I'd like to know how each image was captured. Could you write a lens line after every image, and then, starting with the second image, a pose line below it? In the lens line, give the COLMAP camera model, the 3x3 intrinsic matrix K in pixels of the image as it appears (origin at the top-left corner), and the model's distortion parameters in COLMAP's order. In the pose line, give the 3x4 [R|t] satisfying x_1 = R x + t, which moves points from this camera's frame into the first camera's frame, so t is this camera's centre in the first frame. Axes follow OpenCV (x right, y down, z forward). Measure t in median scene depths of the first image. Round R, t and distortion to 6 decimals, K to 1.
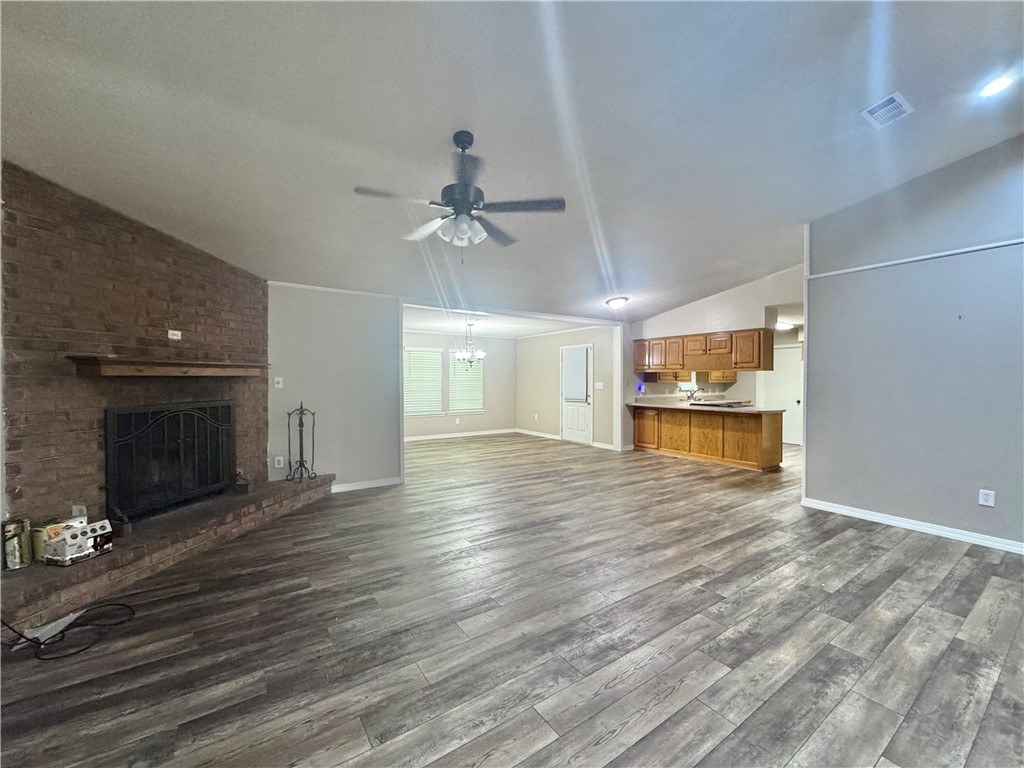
lens RADIAL K [[409.9, 0, 513.6], [0, 409.9, 383.8], [0, 0, 1]] dist [-0.003079, -0.000409]
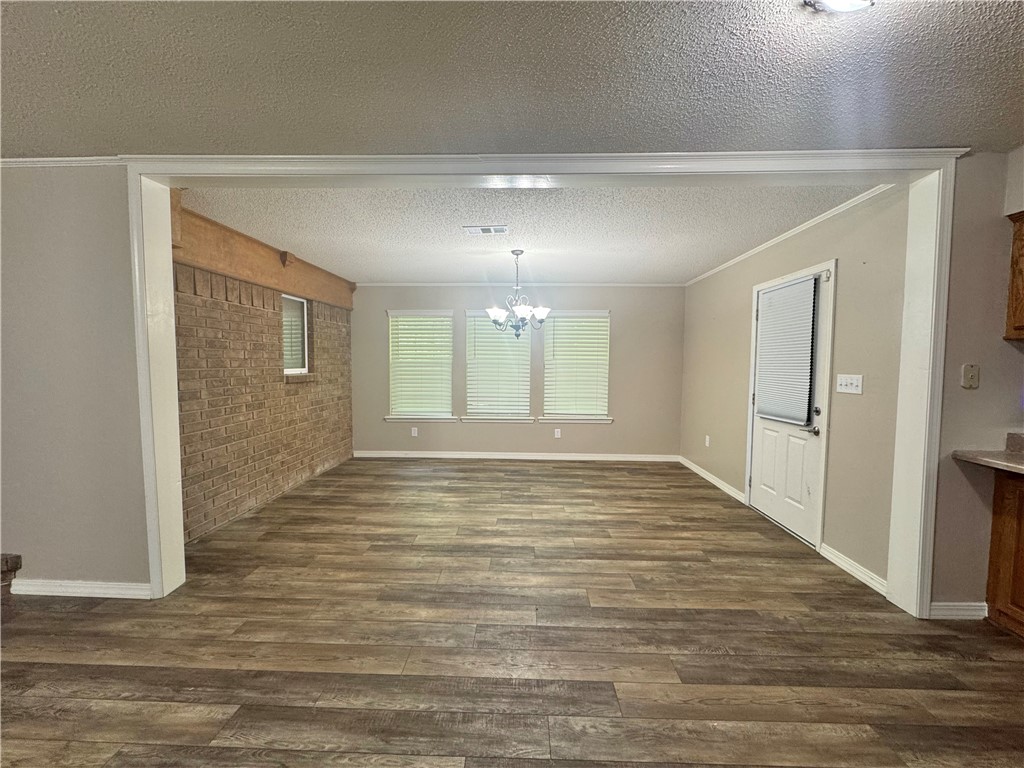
lens RADIAL K [[409.9, 0, 511.5], [0, 409.9, 383.4], [0, 0, 1]] dist [-0.003079, -0.000409]
pose [[0.808294, 0.037155, -0.587605, 0.180660], [-0.013126, 0.998896, 0.045106, -0.007036], [0.588632, -0.028746, 0.807890, 0.565920]]
